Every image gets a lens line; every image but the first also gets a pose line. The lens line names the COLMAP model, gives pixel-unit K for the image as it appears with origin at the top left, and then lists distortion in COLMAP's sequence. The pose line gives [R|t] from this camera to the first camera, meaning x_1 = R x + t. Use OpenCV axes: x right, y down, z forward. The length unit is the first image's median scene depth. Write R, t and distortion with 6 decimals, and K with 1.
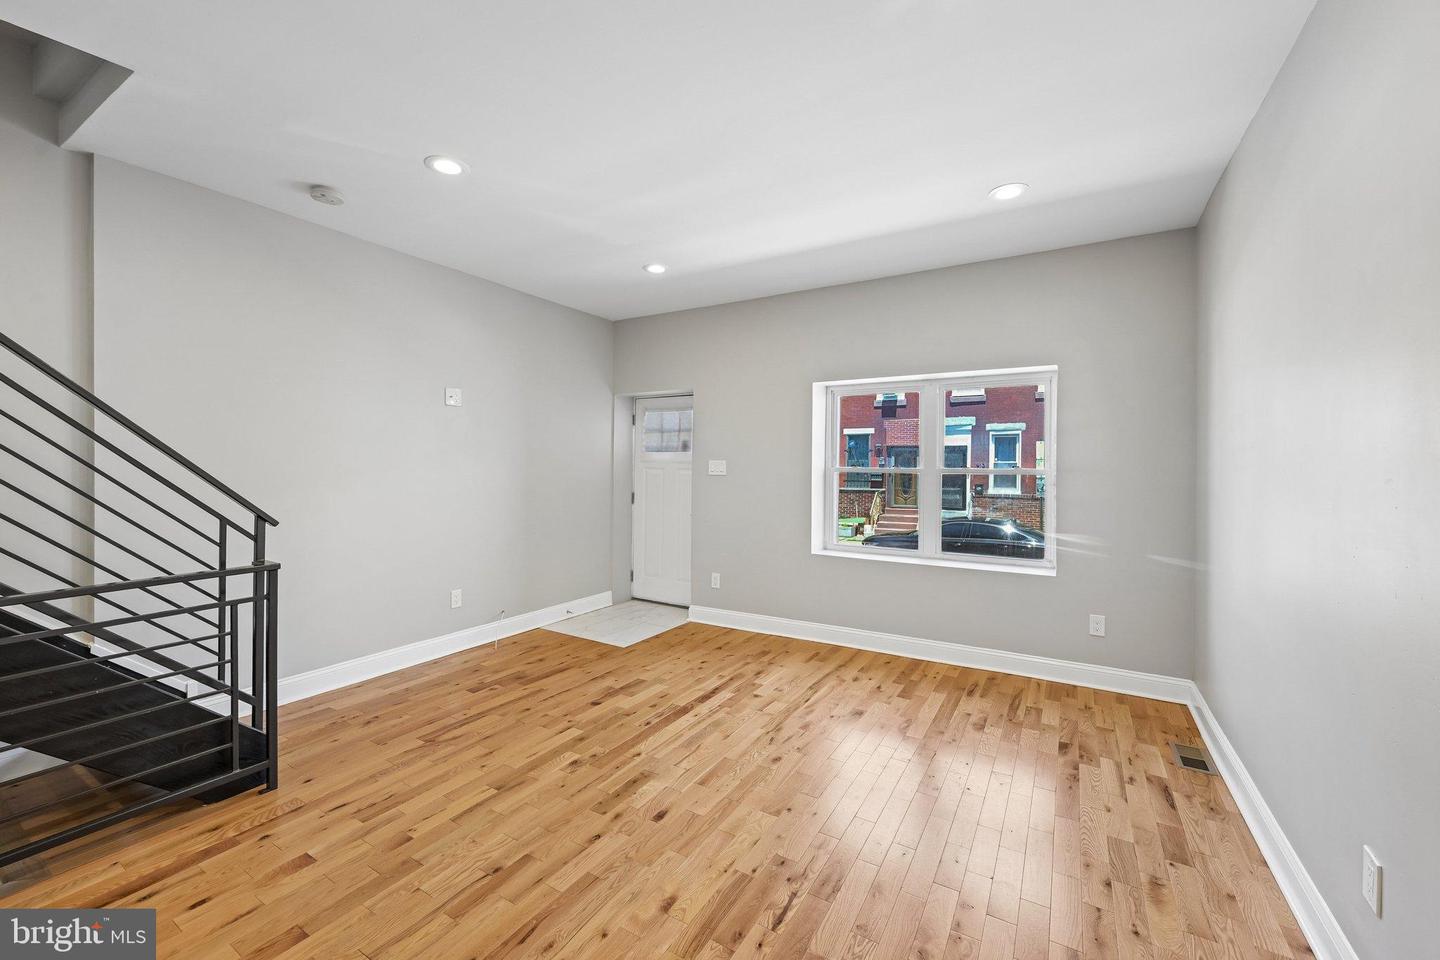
lens RADIAL K [[574.5, 0, 718.9], [0, 574.5, 469.8], [0, 0, 1]] dist [0.000122, 0.000136]
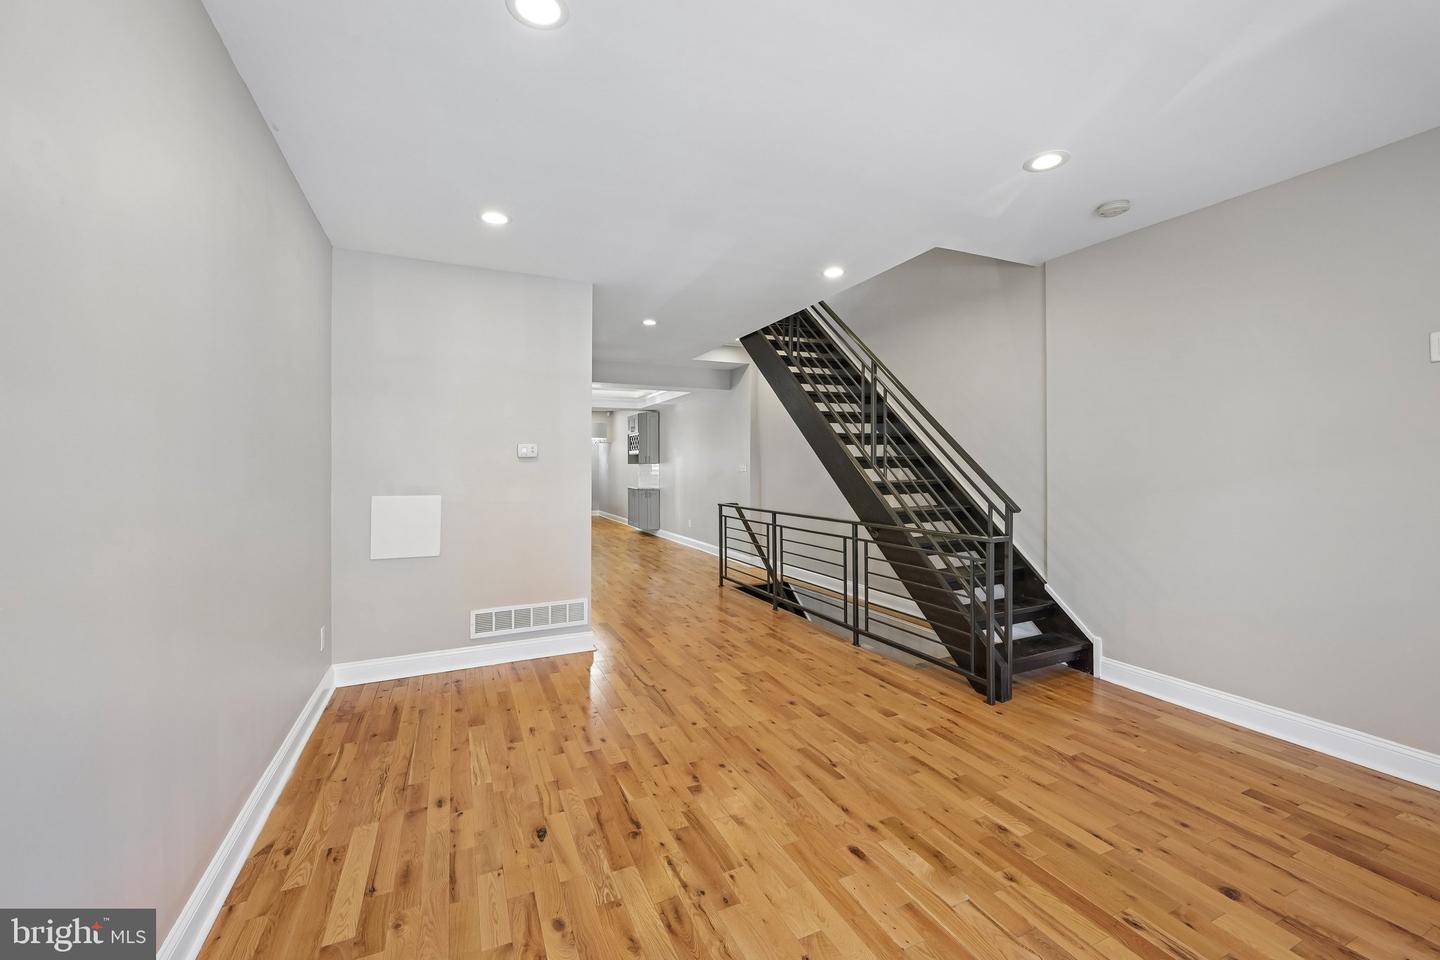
lens RADIAL K [[574.5, 0, 718.9], [0, 574.5, 469.8], [0, 0, 1]] dist [0.000122, 0.000136]
pose [[-0.551417, 0.005572, -0.834211, 0.428648], [-0.004279, 0.999946, 0.009507, -0.006555], [0.834219, 0.008812, -0.551364, 0.727109]]
